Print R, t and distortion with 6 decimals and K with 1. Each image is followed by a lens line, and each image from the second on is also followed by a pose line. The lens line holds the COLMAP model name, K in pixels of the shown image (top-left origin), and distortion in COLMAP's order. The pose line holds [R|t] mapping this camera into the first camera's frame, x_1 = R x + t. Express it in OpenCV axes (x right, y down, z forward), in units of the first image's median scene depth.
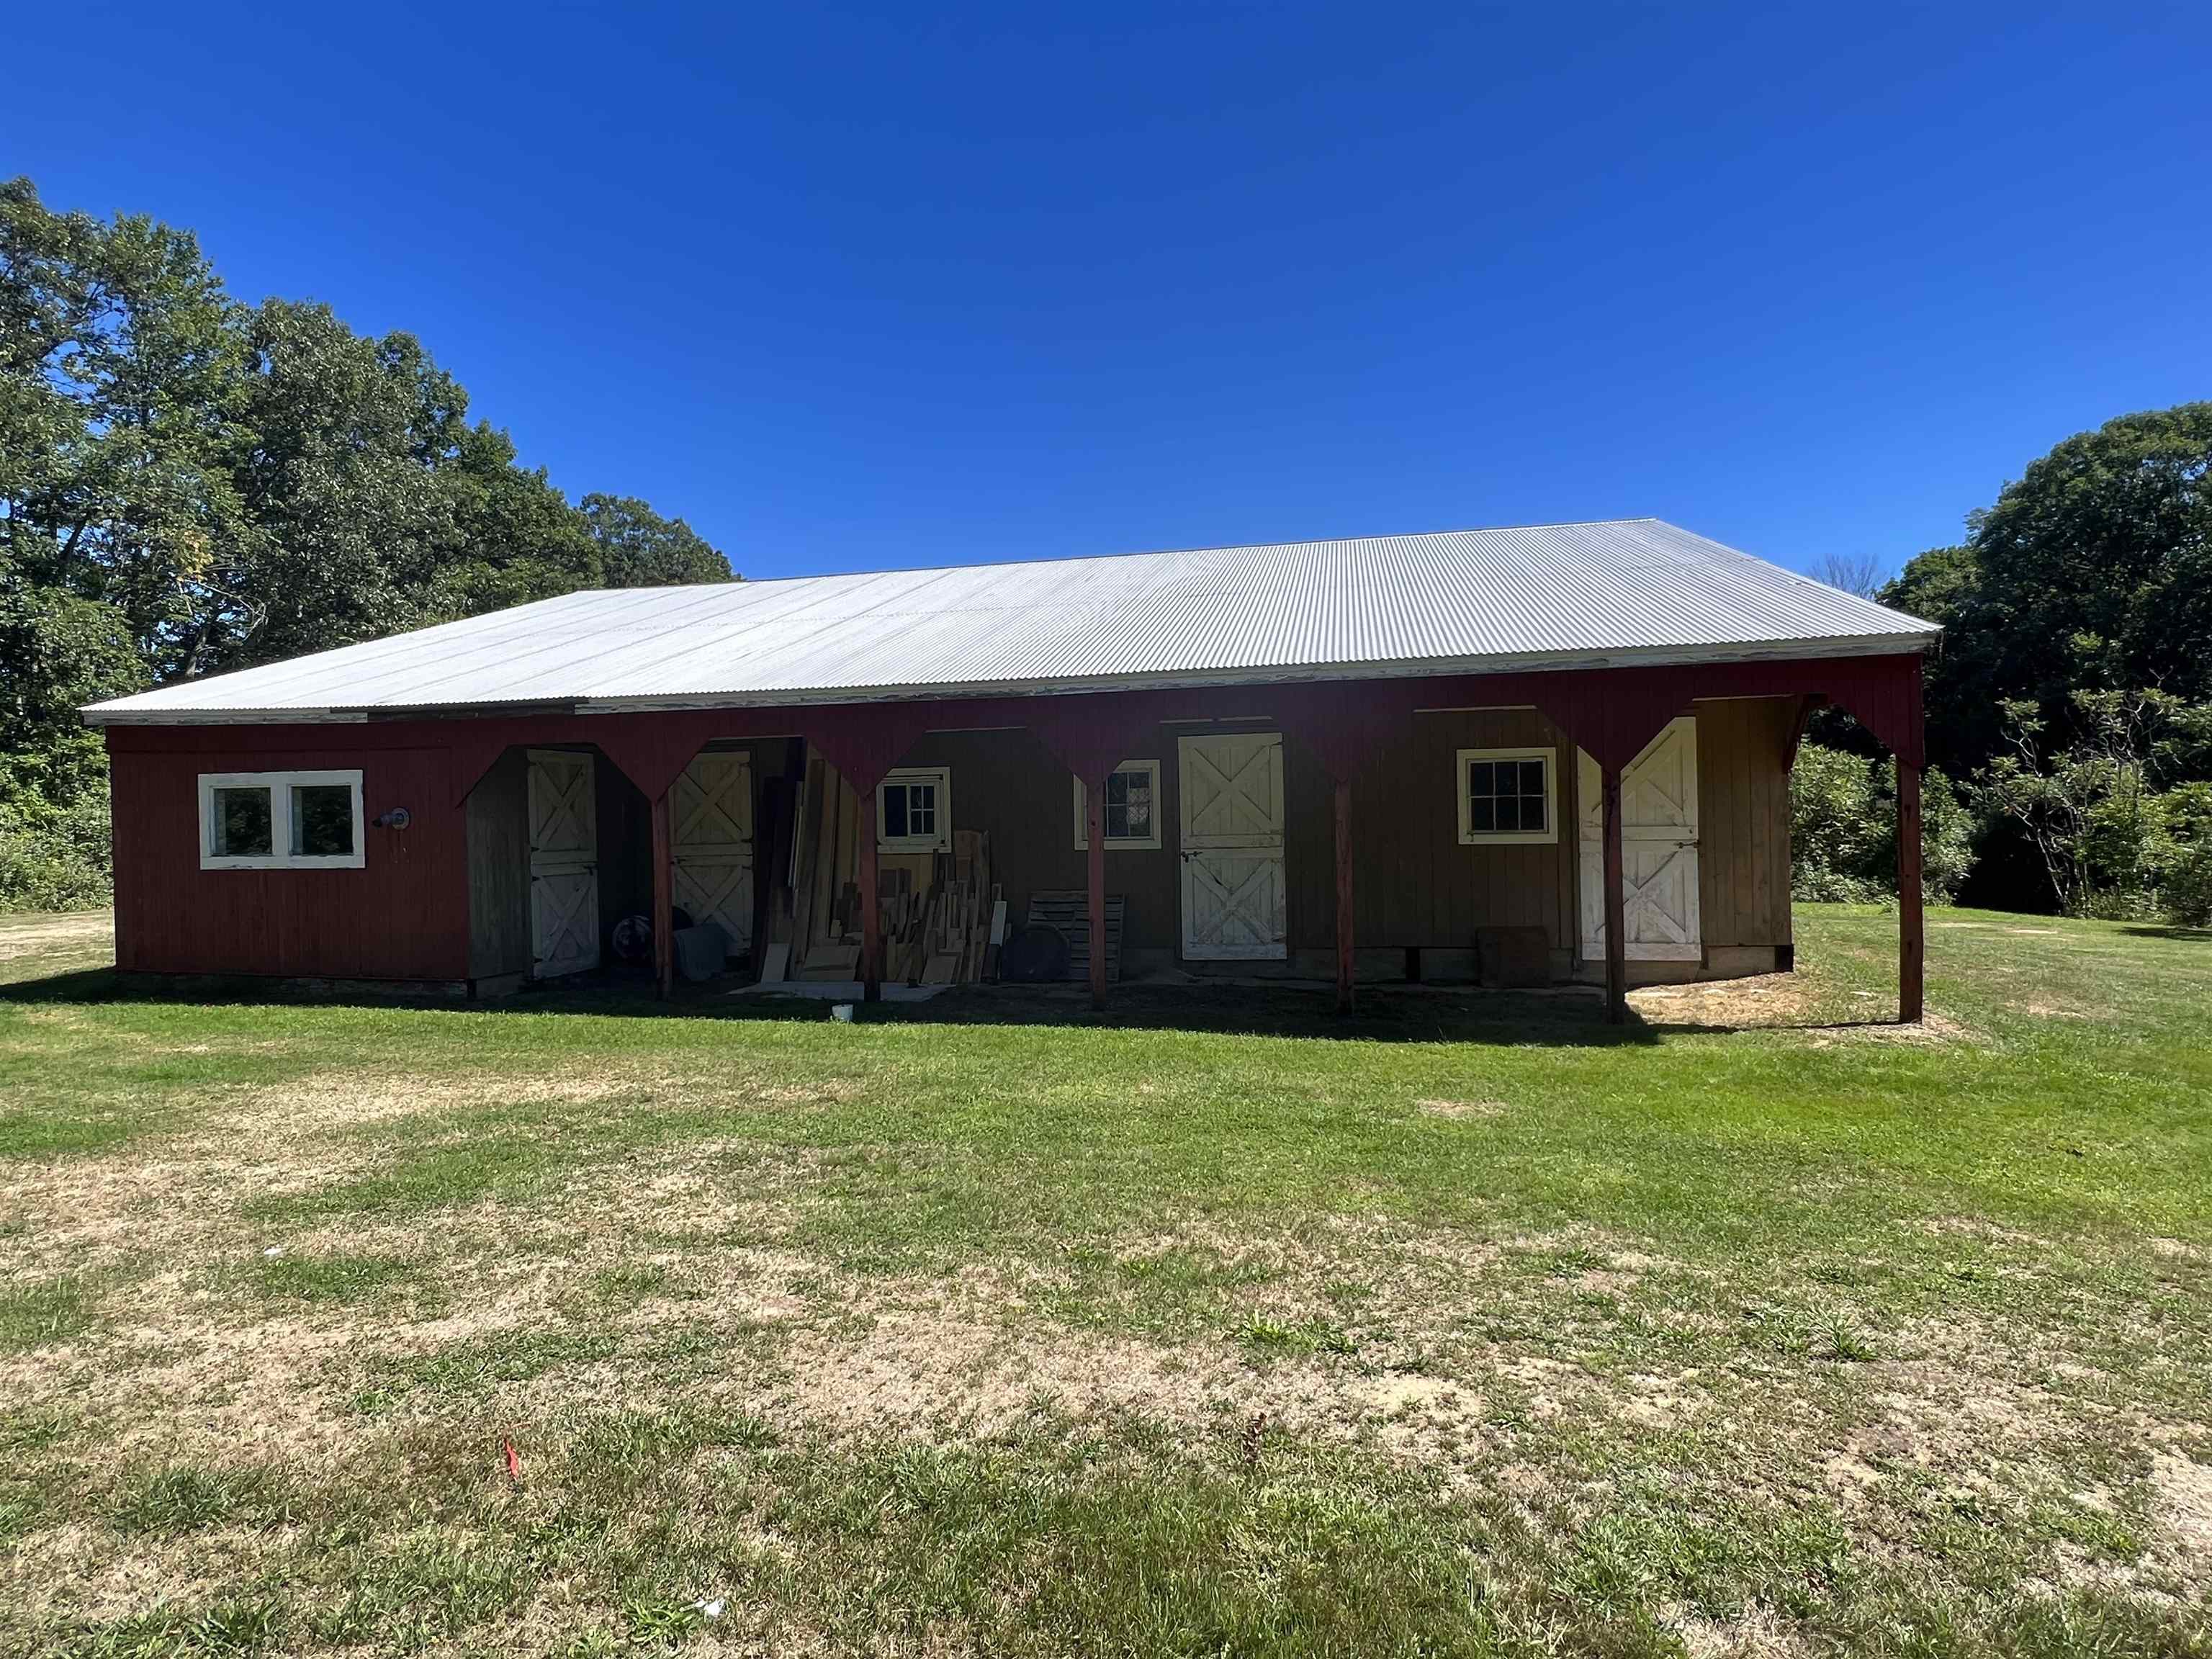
lens RADIAL K [[1141.9, 0, 1106.0], [0, 1141.9, 829.5], [0, 0, 1]] dist [0.000409, -0.000325]
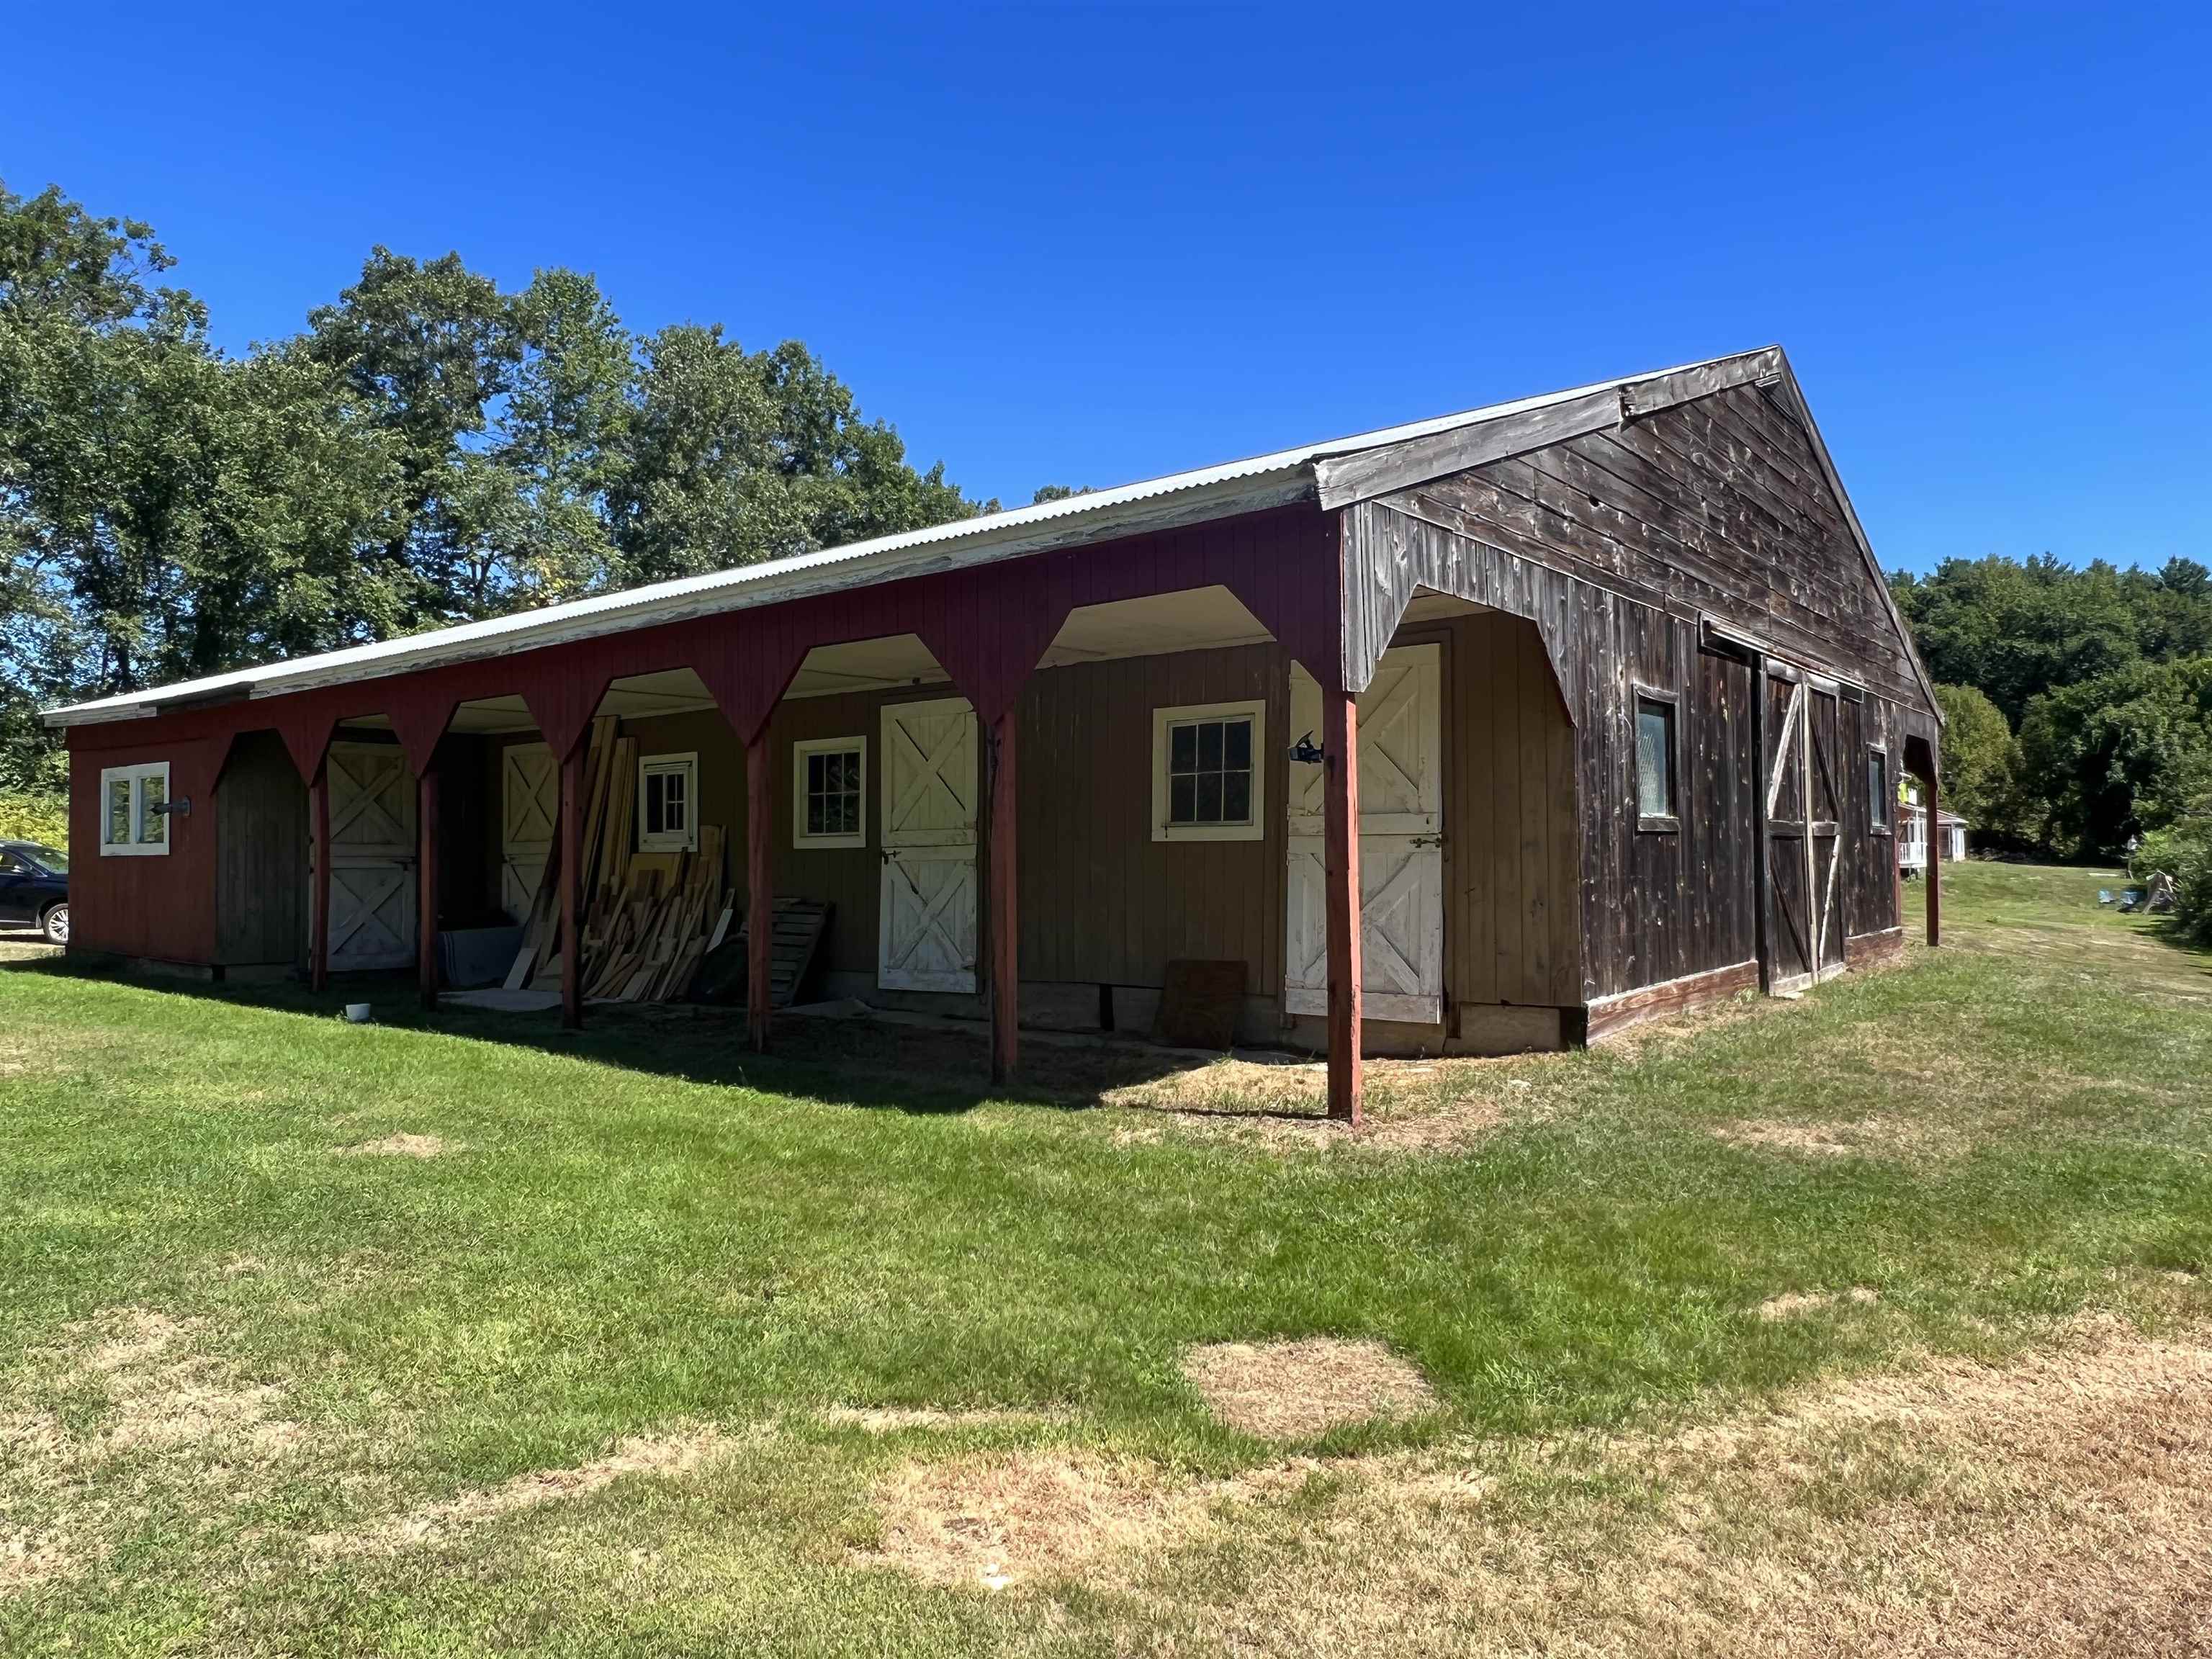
lens RADIAL K [[1419.0, 0, 1106.0], [0, 1419.0, 829.5], [0, 0, 1]] dist [0.006163, 0.000659]
pose [[0.900568, 0.004207, -0.434695, 0.639490], [-0.017316, 0.999507, -0.026201, 0.027881], [0.434371, 0.031123, 0.900196, 0.185491]]
